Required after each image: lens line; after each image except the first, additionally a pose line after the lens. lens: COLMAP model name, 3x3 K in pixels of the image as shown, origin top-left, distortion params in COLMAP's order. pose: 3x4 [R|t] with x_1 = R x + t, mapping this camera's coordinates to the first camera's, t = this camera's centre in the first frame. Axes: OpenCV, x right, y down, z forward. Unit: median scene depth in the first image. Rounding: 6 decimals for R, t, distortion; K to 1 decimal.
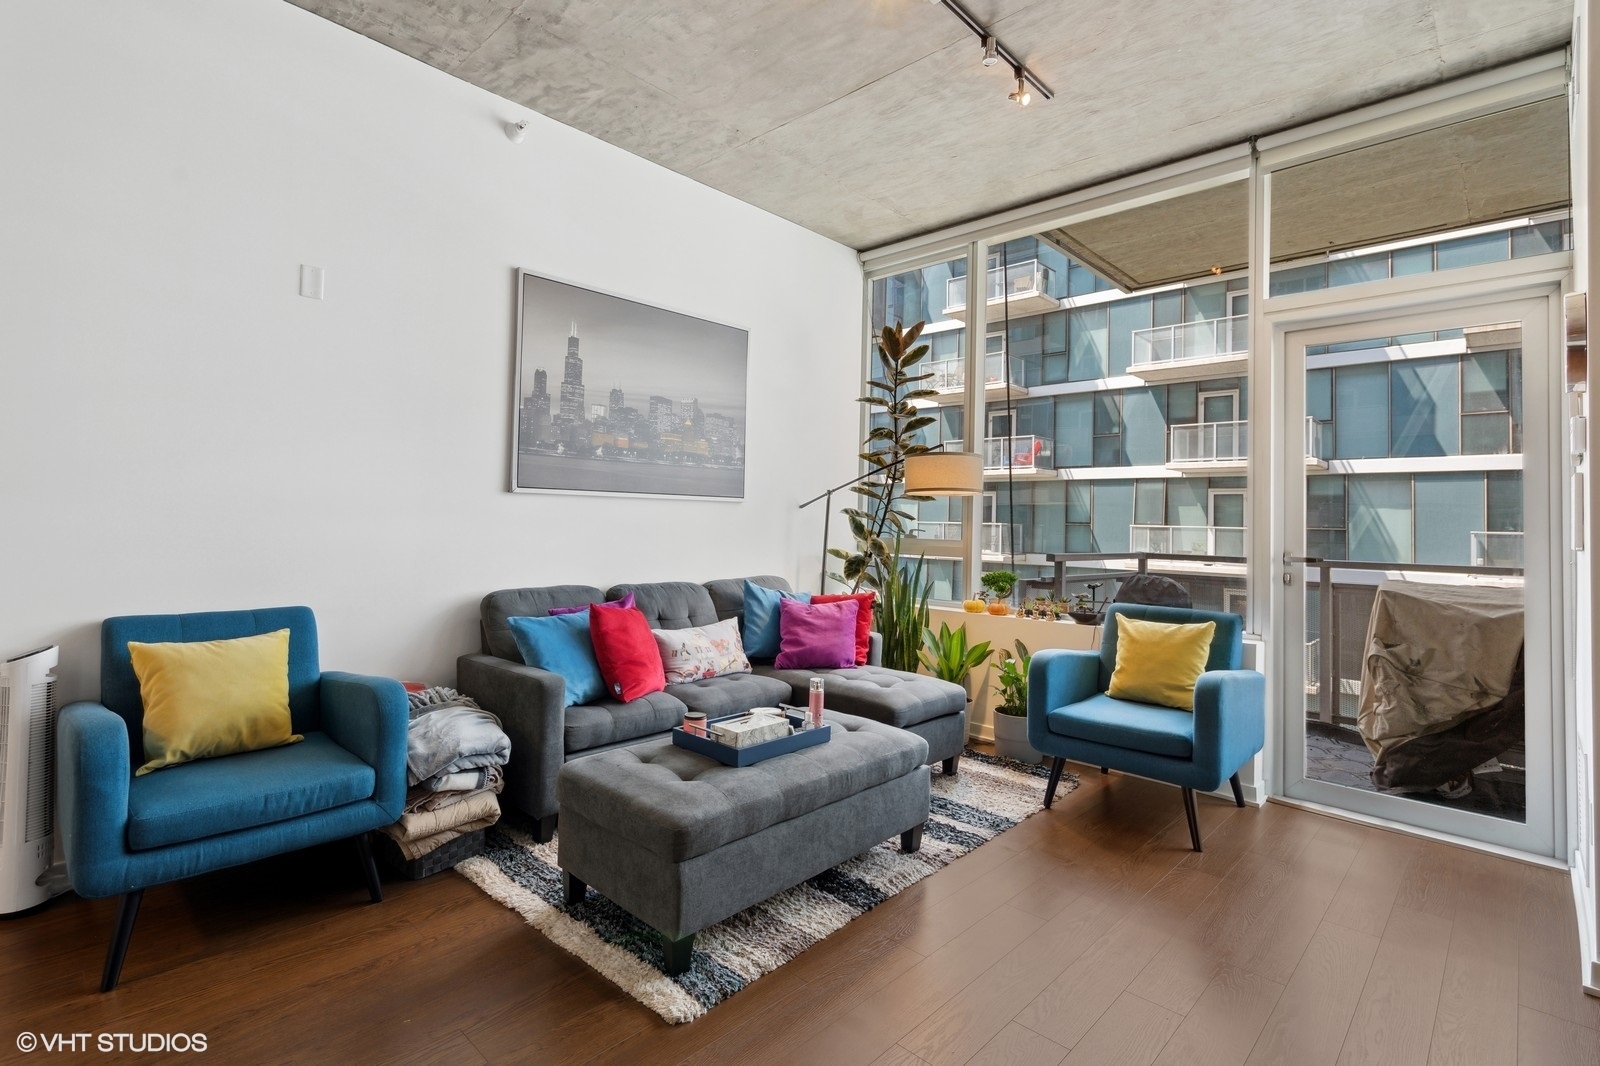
lens RADIAL K [[762.6, 0, 797.9], [0, 762.6, 499.6], [0, 0, 1]] dist [0.000577, 0.000242]
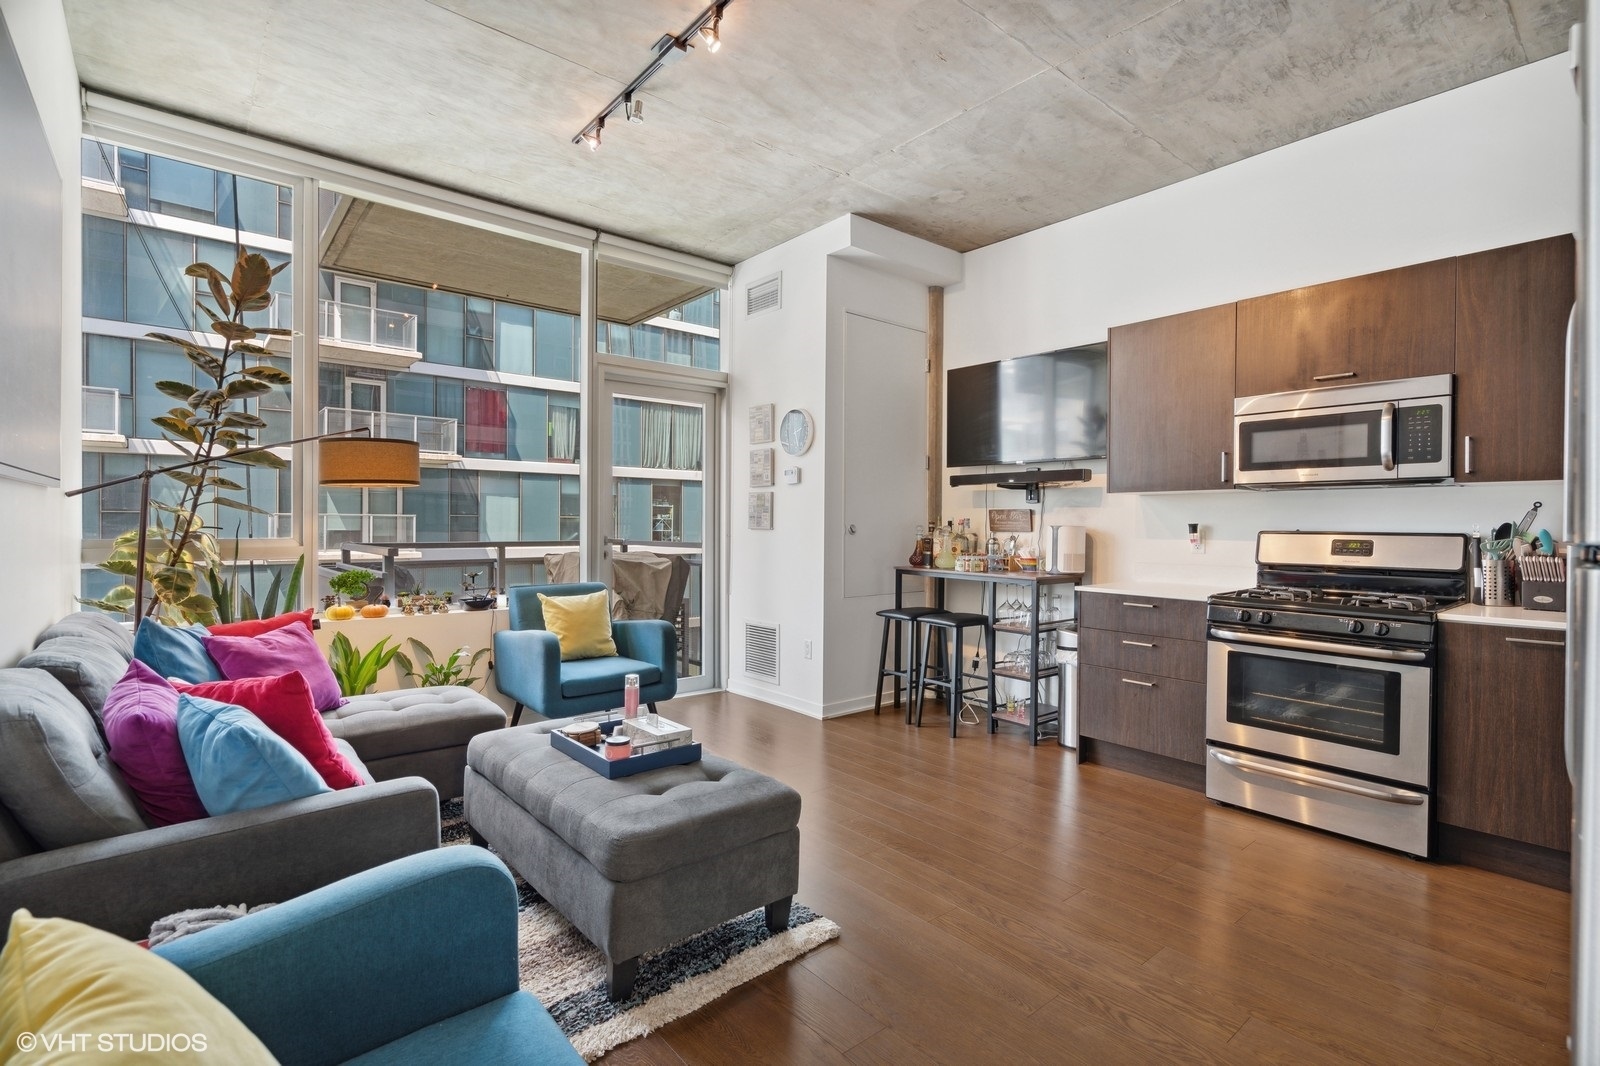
lens RADIAL K [[736.5, 0, 800.0], [0, 736.5, 533.0], [0, 0, 1]] dist [-0.001171, -0.000442]
pose [[0.115716, -0.036518, 0.992611, -0.651812], [-0.035017, 0.998553, 0.040819, -0.005360], [-0.992665, -0.039482, 0.114270, 0.464456]]
